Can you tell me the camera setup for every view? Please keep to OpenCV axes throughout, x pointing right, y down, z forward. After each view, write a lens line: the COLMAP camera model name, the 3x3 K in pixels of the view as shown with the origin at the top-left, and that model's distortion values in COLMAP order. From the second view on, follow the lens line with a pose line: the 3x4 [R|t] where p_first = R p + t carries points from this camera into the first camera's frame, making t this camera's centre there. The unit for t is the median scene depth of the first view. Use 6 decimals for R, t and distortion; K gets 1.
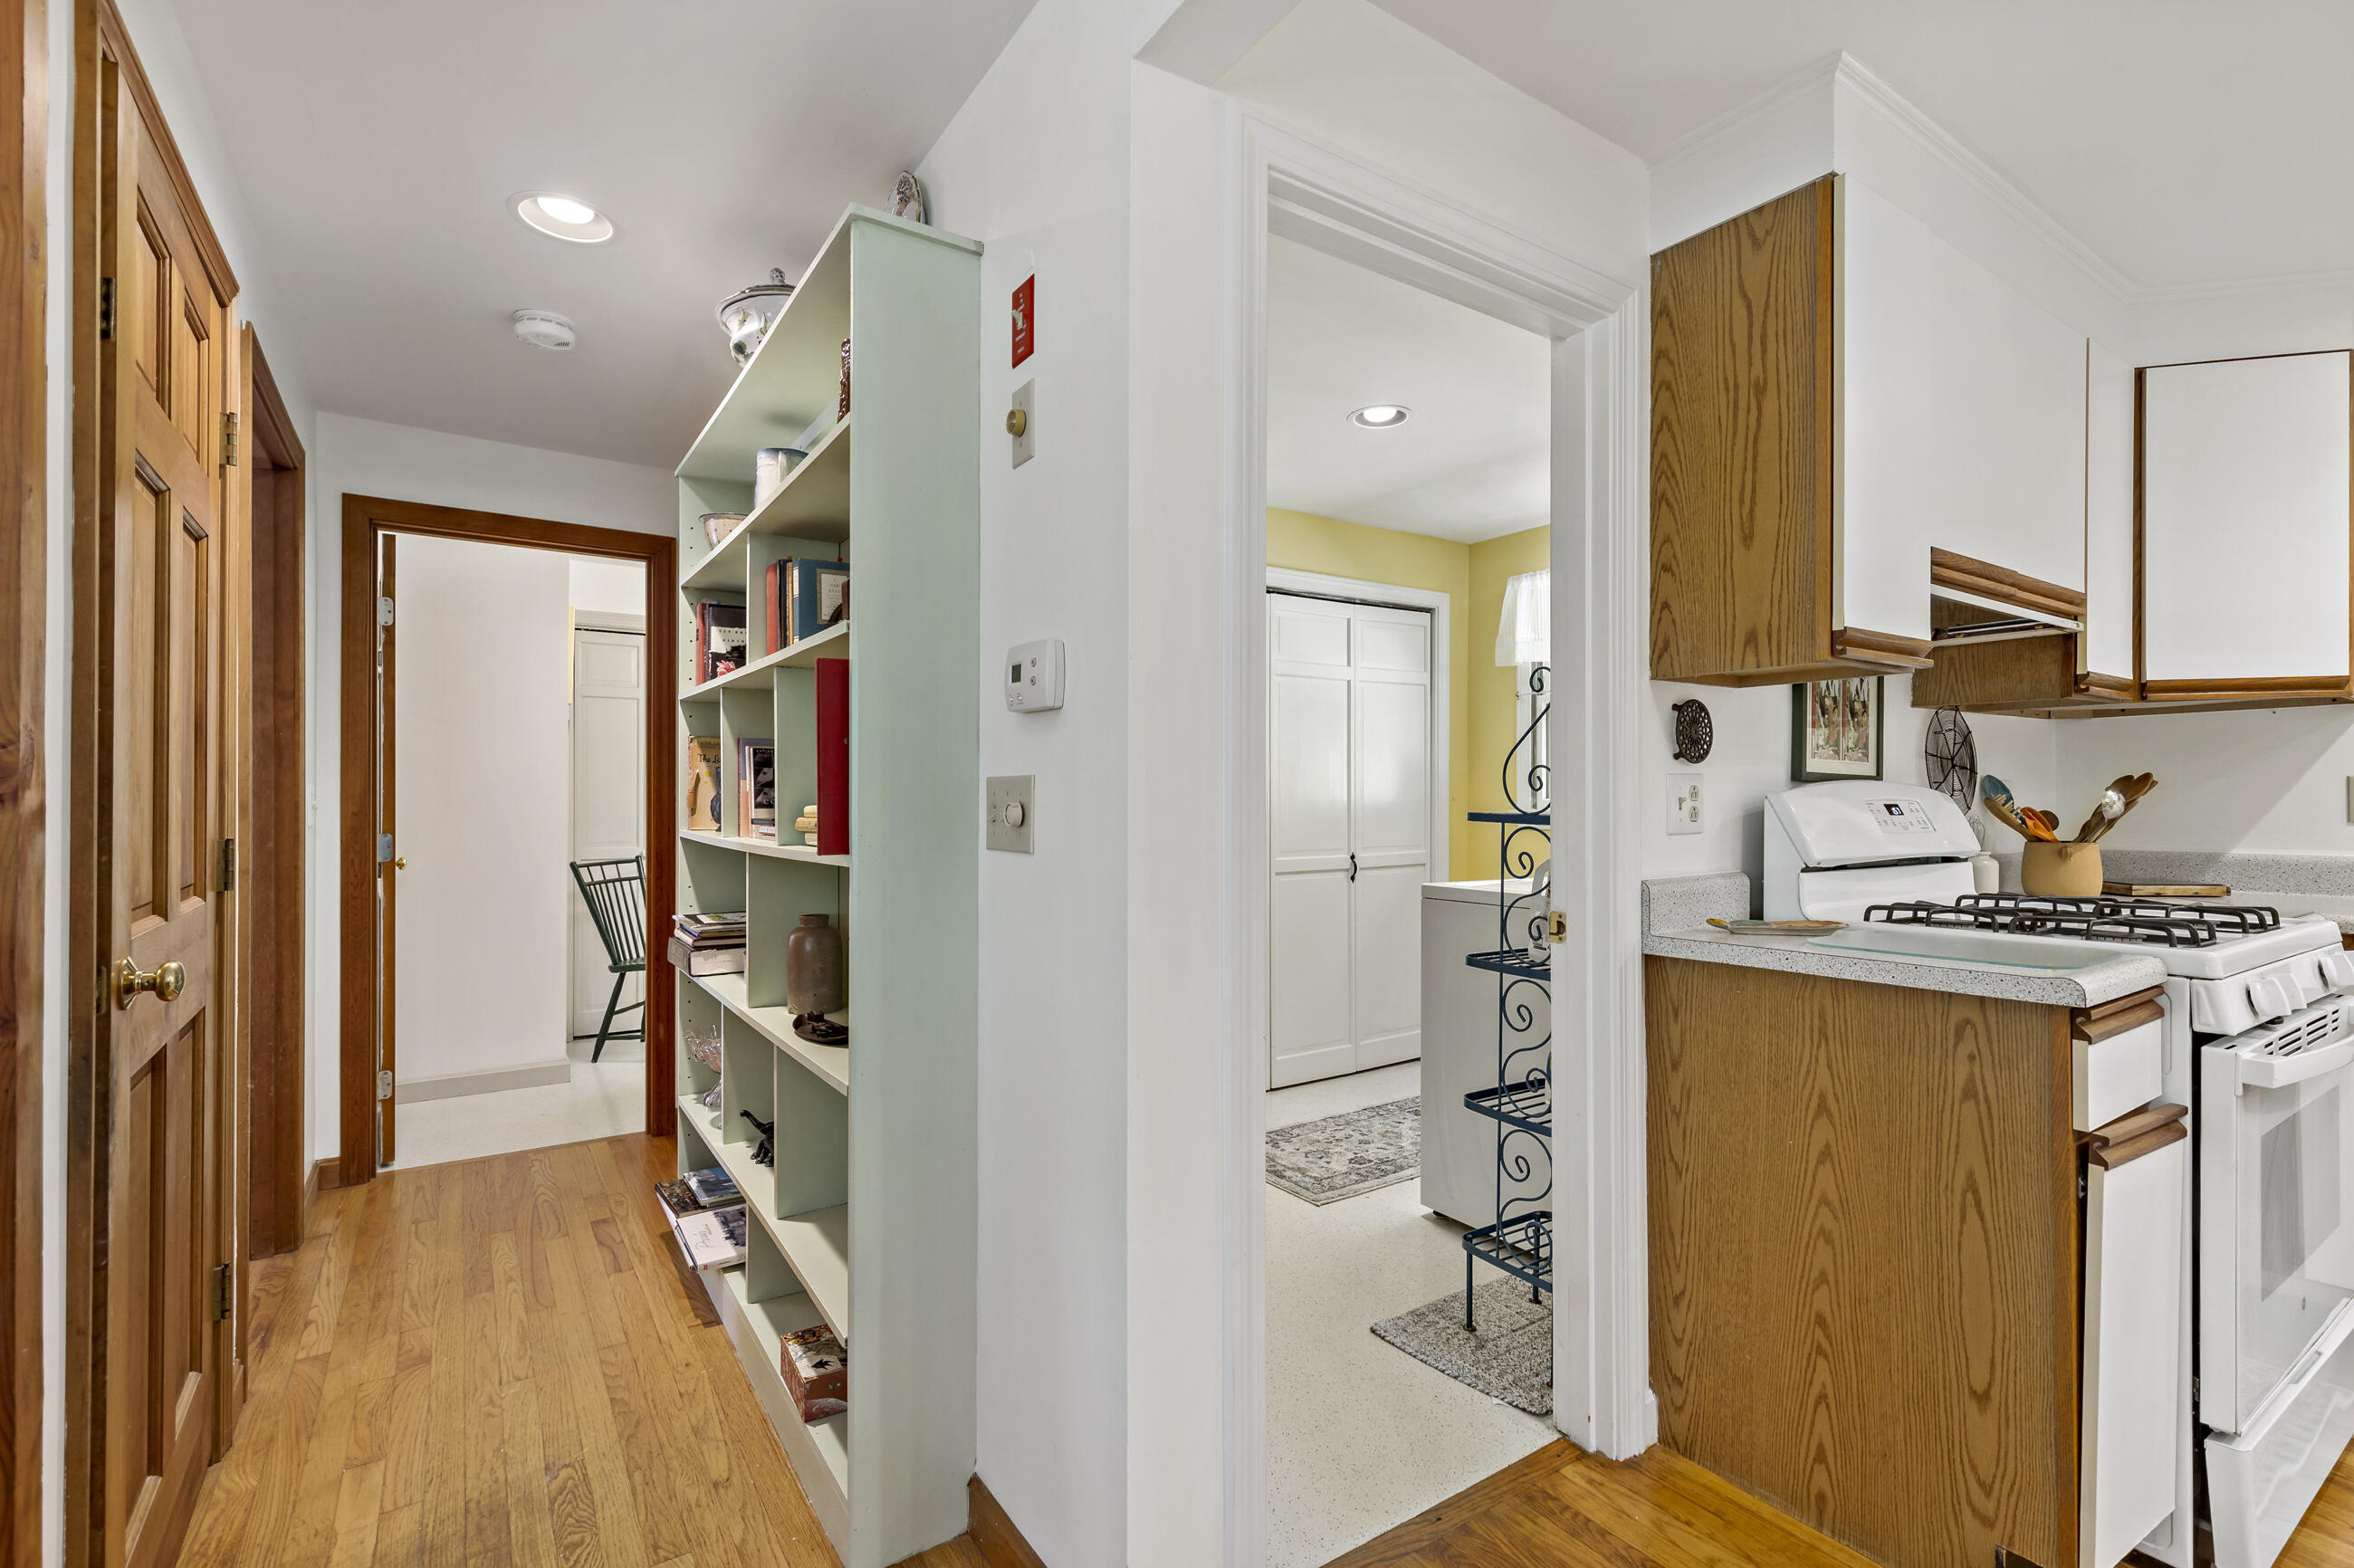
lens RADIAL K [[1077.6, 0, 1181.4], [0, 1077.6, 787.6], [0, 0, 1]] dist [0.013498, -0.001402]
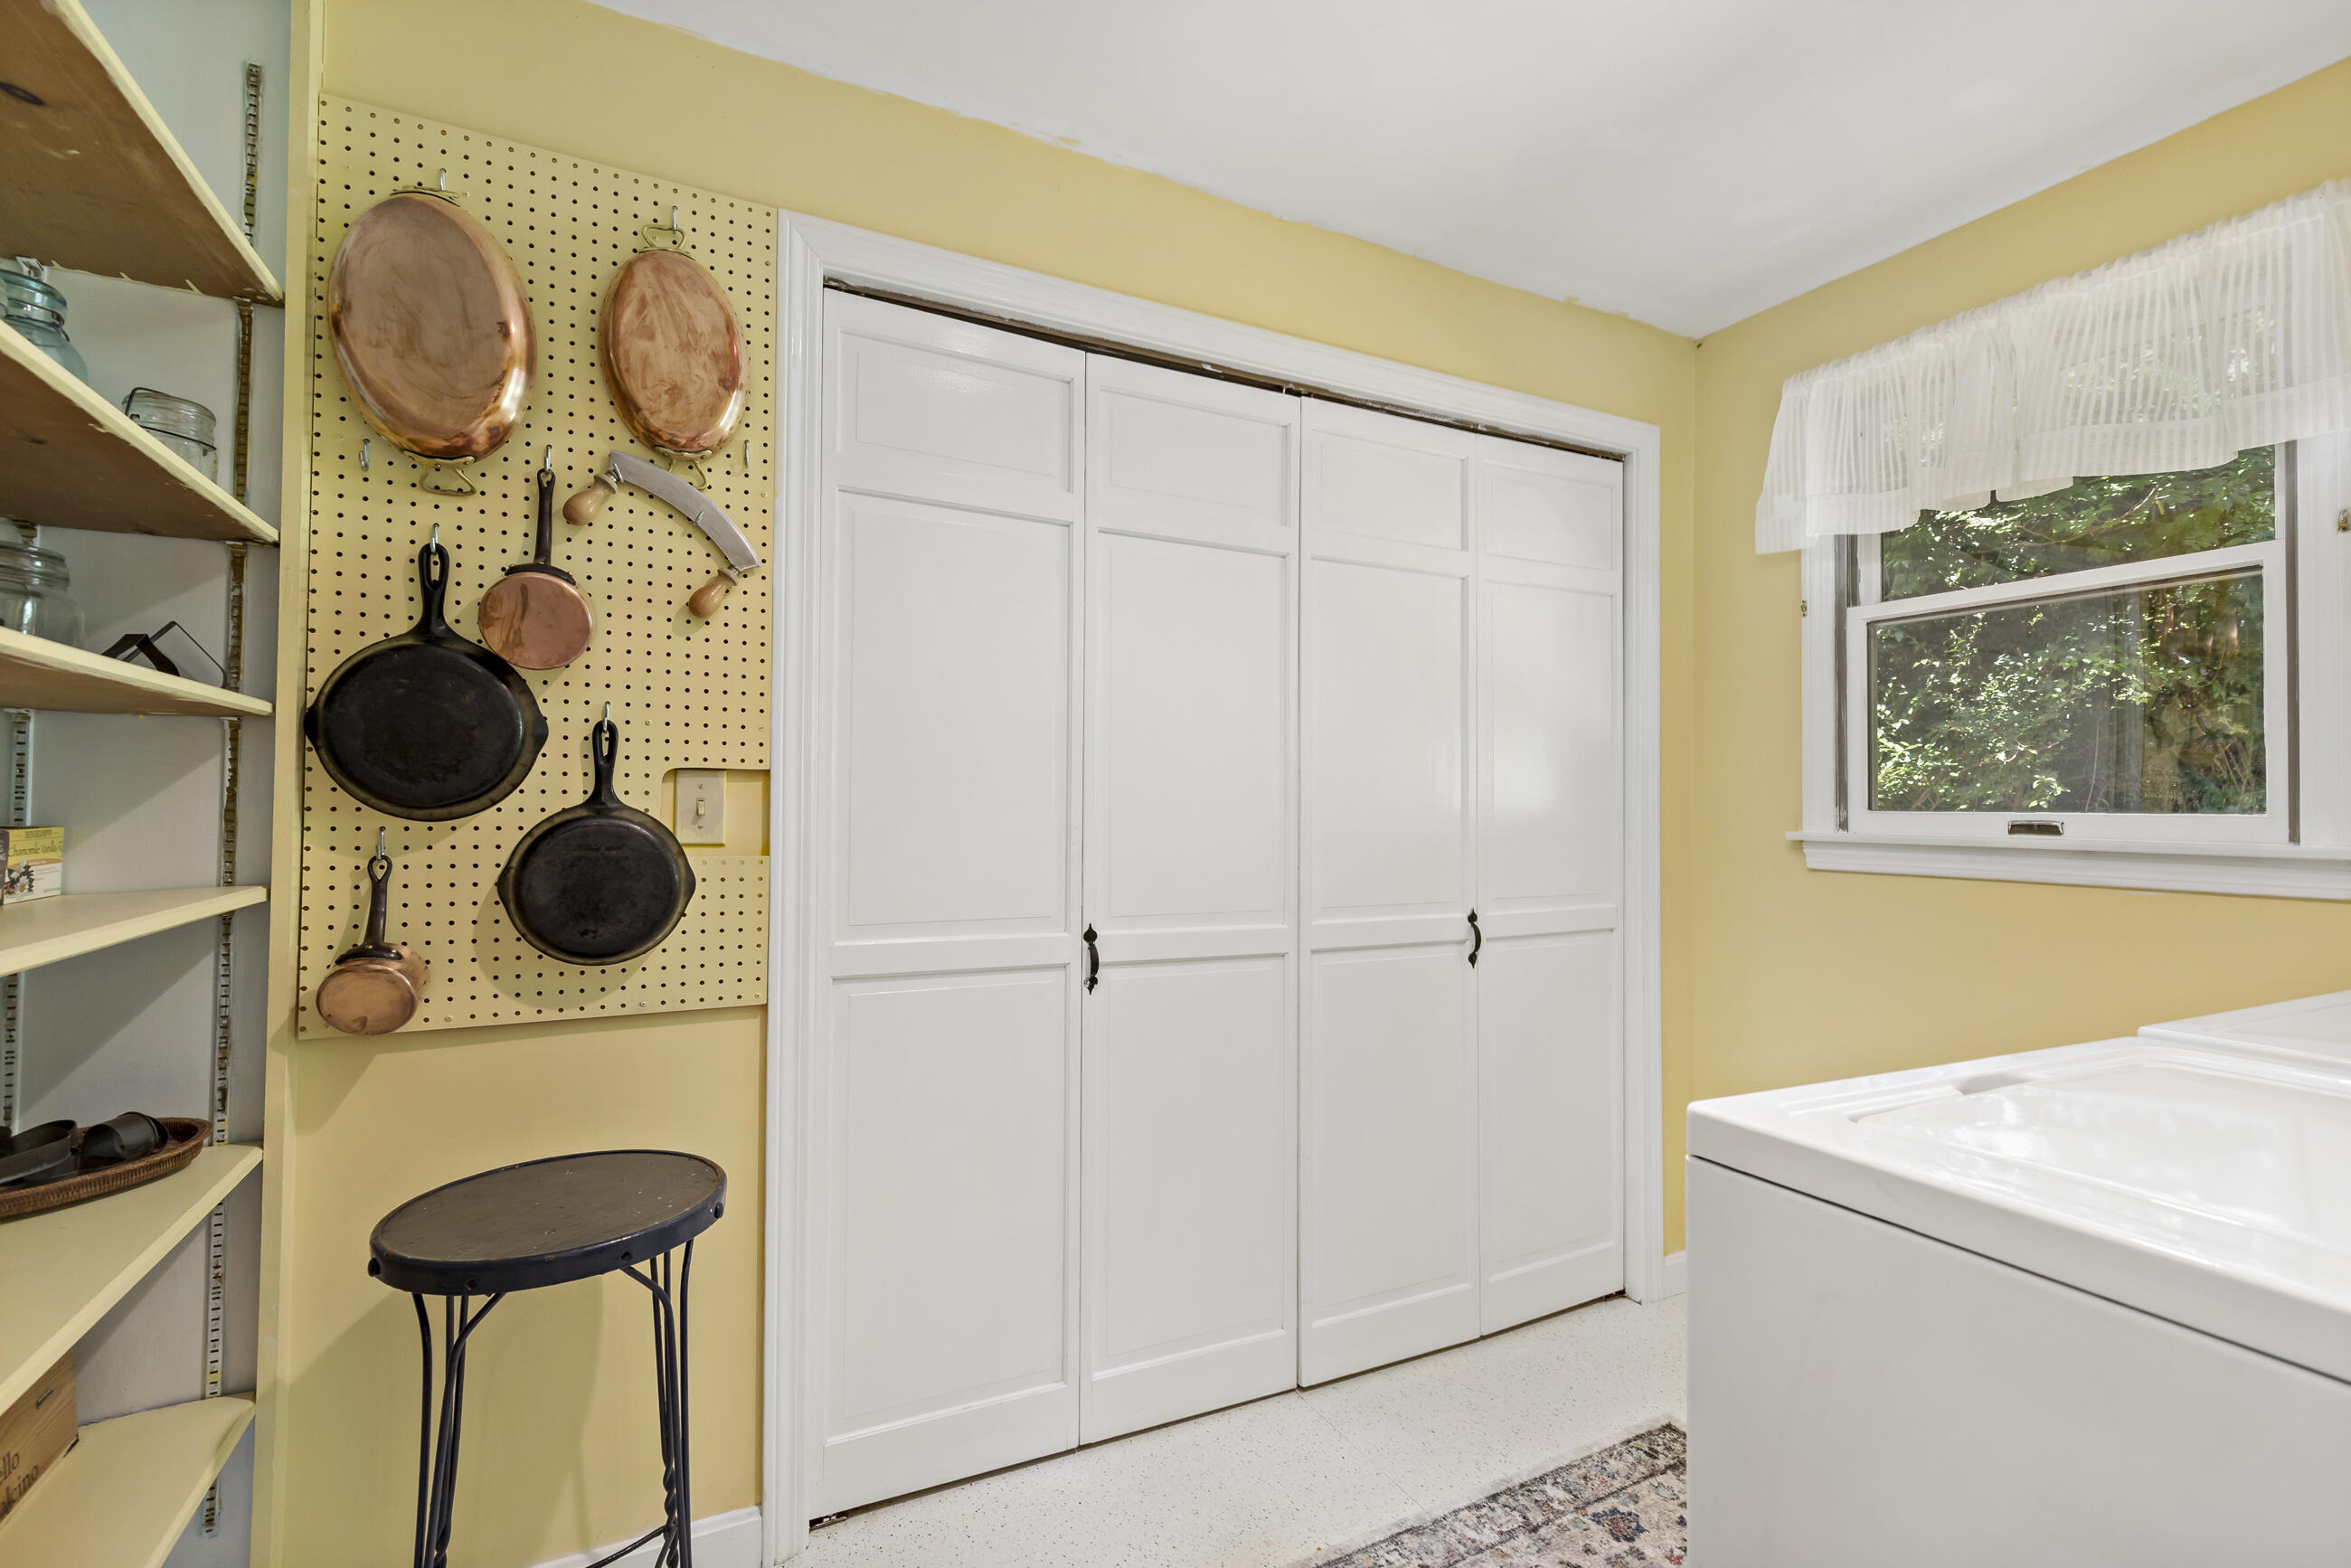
lens RADIAL K [[1076.2, 0, 1181.8], [0, 1076.2, 775.3], [0, 0, 1]] dist [0.013498, -0.001402]
pose [[0.992387, 0.003577, -0.123104, 0.083025], [-0.006957, 0.999610, -0.027036, 0.010192], [0.122959, 0.027687, 0.992025, 0.460318]]
